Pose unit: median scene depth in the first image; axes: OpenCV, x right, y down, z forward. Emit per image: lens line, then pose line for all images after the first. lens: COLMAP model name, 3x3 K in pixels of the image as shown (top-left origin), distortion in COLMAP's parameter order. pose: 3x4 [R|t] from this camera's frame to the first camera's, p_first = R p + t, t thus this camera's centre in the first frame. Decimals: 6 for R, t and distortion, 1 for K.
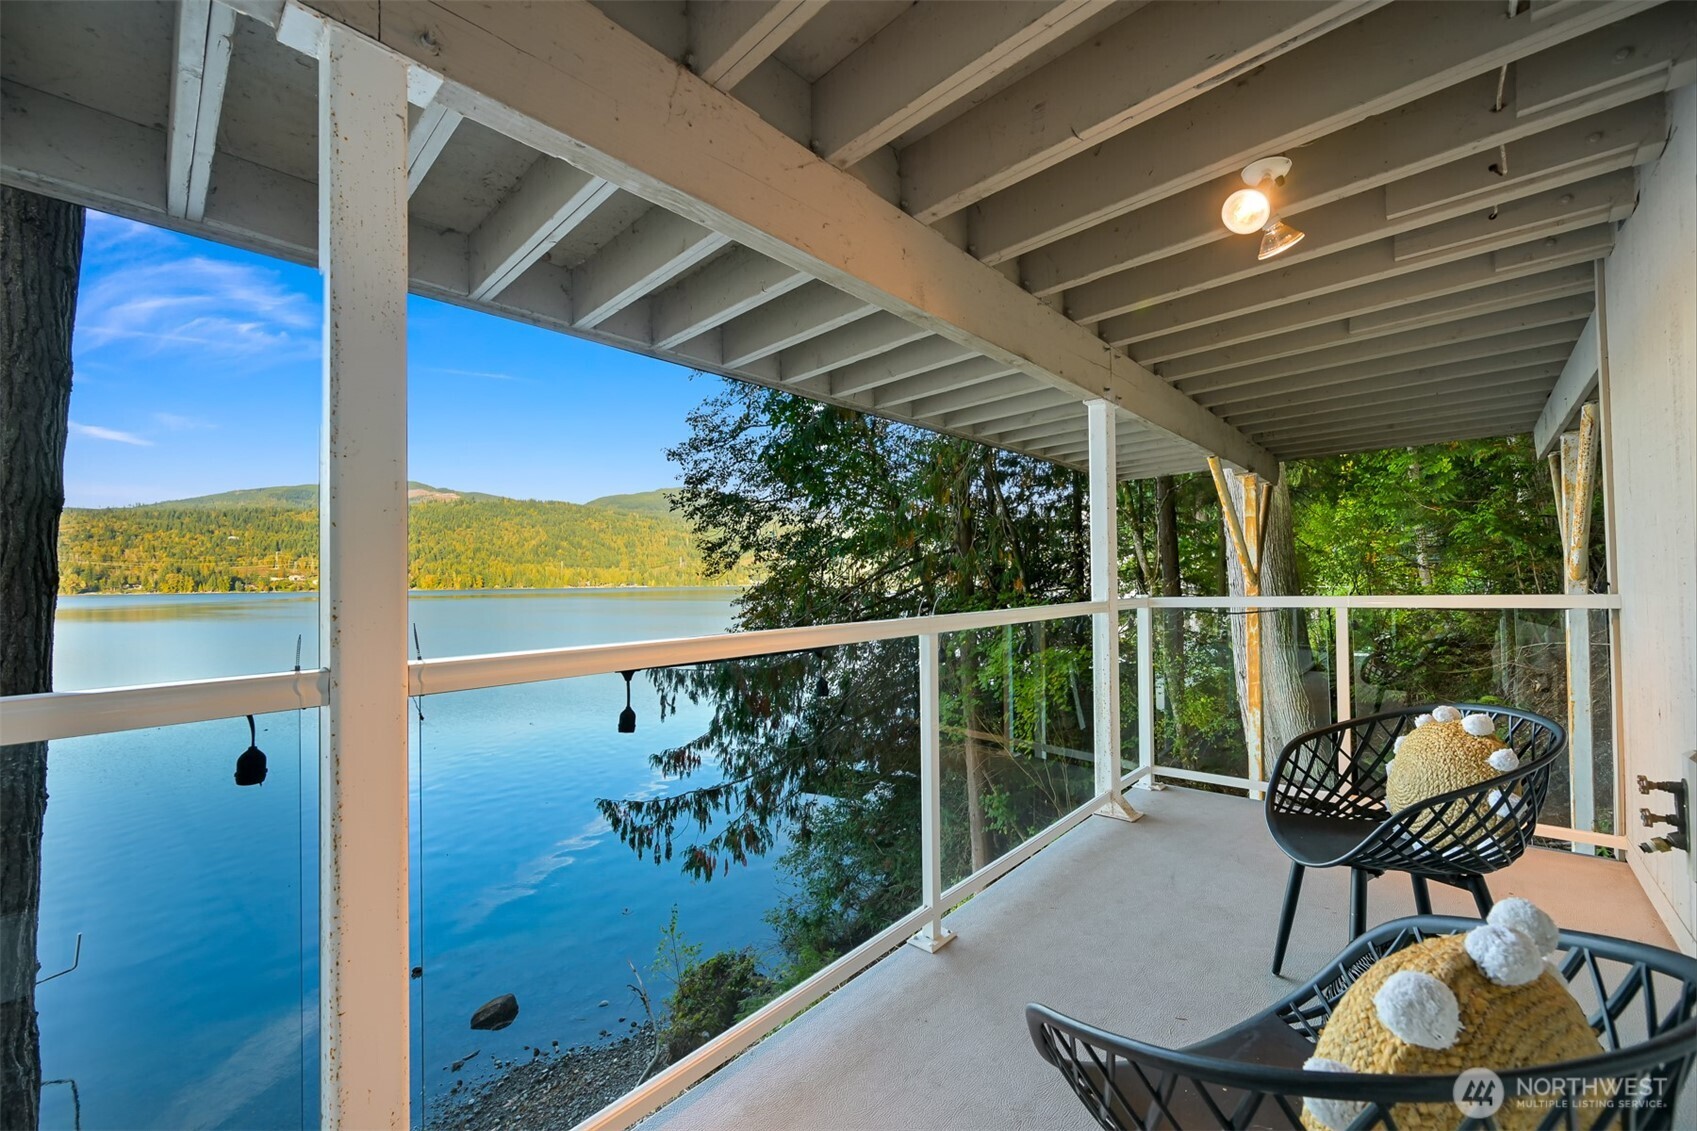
lens RADIAL K [[661.6, 0, 872.3], [0, 661.6, 565.9], [0, 0, 1]] dist [-0.000879, -0.000767]
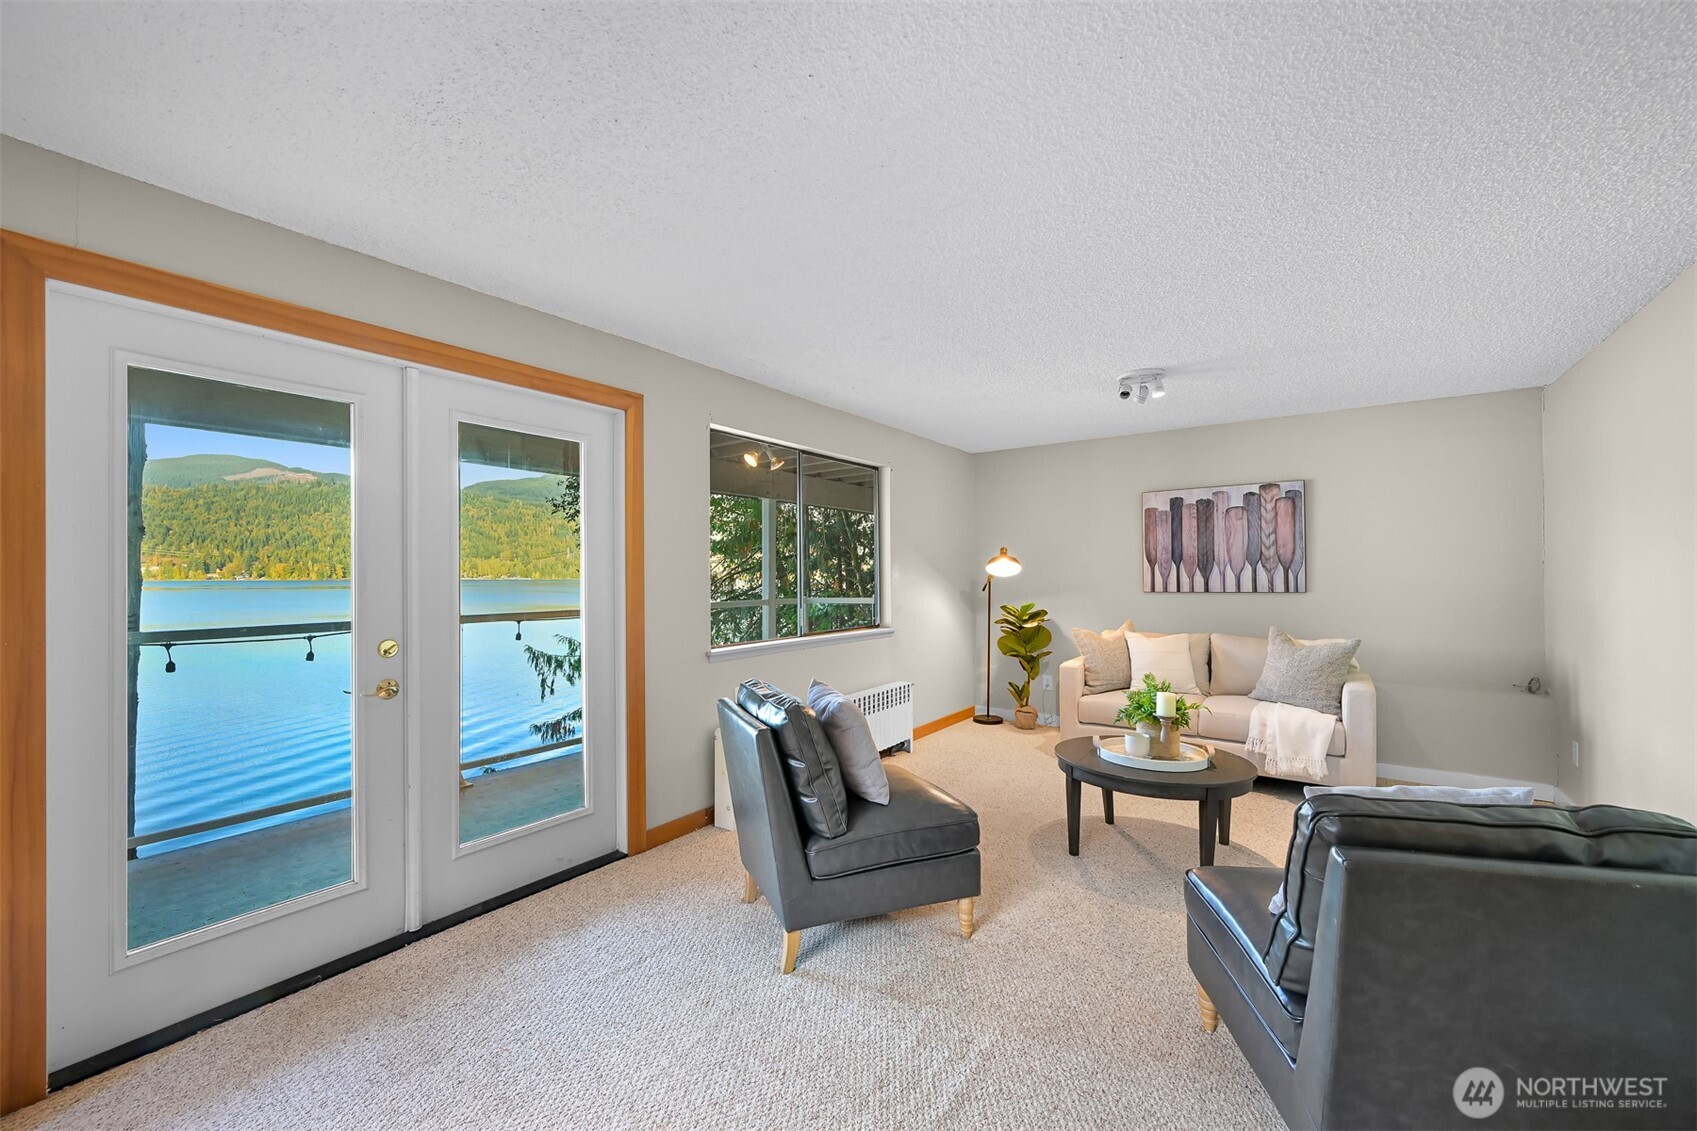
lens RADIAL K [[661.6, 0, 839.7], [0, 661.6, 570.2], [0, 0, 1]] dist [-0.000879, -0.000767]
pose [[0.994018, 0.011927, 0.108561, 0.068260], [-0.013435, 0.999823, 0.013169, -0.013769], [-0.108385, -0.014549, 0.994003, -0.193345]]
